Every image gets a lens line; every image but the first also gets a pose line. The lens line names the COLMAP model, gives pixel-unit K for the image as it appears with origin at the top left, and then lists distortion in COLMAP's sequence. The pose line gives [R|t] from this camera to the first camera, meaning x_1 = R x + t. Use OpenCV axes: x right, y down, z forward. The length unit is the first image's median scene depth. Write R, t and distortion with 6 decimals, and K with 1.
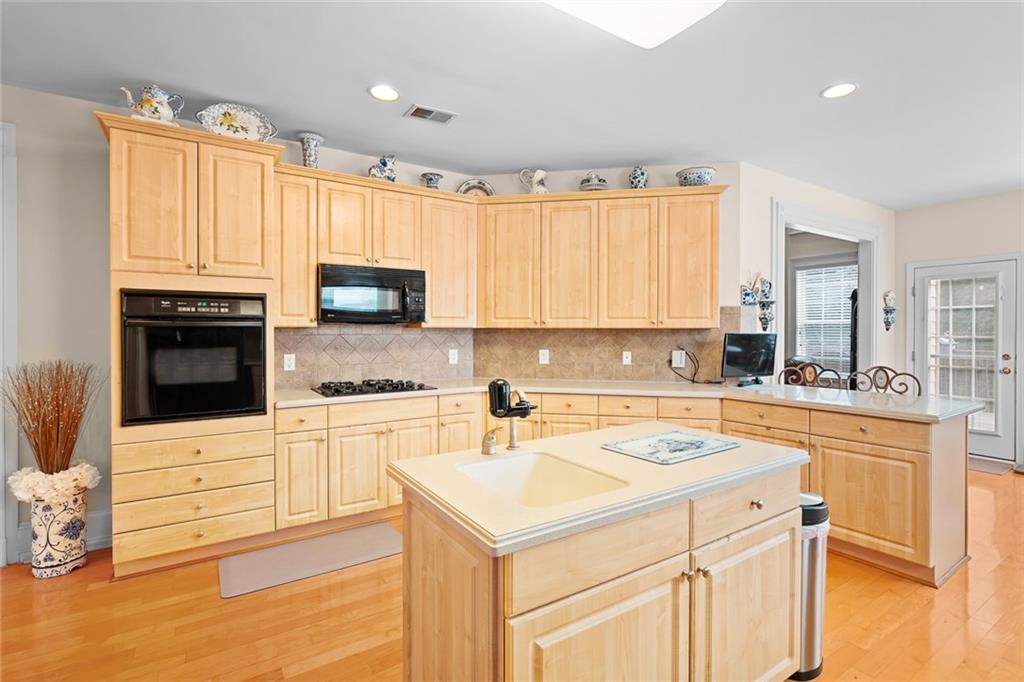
lens RADIAL K [[481.4, 0, 512.0], [0, 481.4, 341.0], [0, 0, 1]] dist [-0.002492, -0.000359]
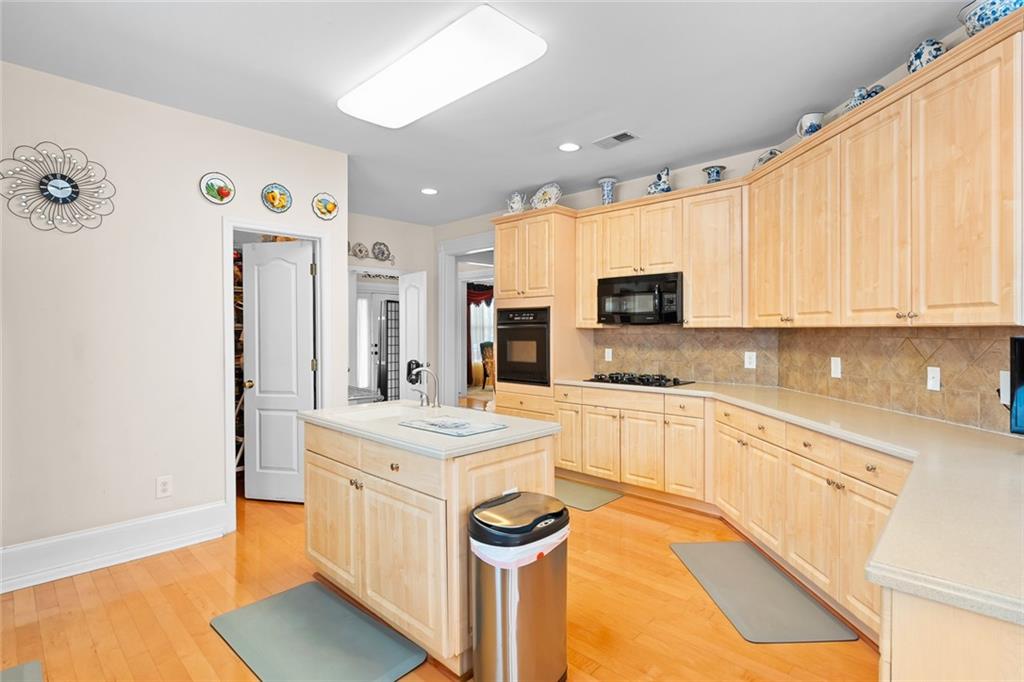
lens RADIAL K [[503.8, 0, 512.0], [0, 503.8, 341.0], [0, 0, 1]] dist [0.000490, 0.000070]
pose [[0.226477, 0.020462, -0.973802, 0.748141], [-0.018983, 0.999682, 0.016591, -0.010224], [0.973832, 0.014728, 0.226793, 0.398517]]
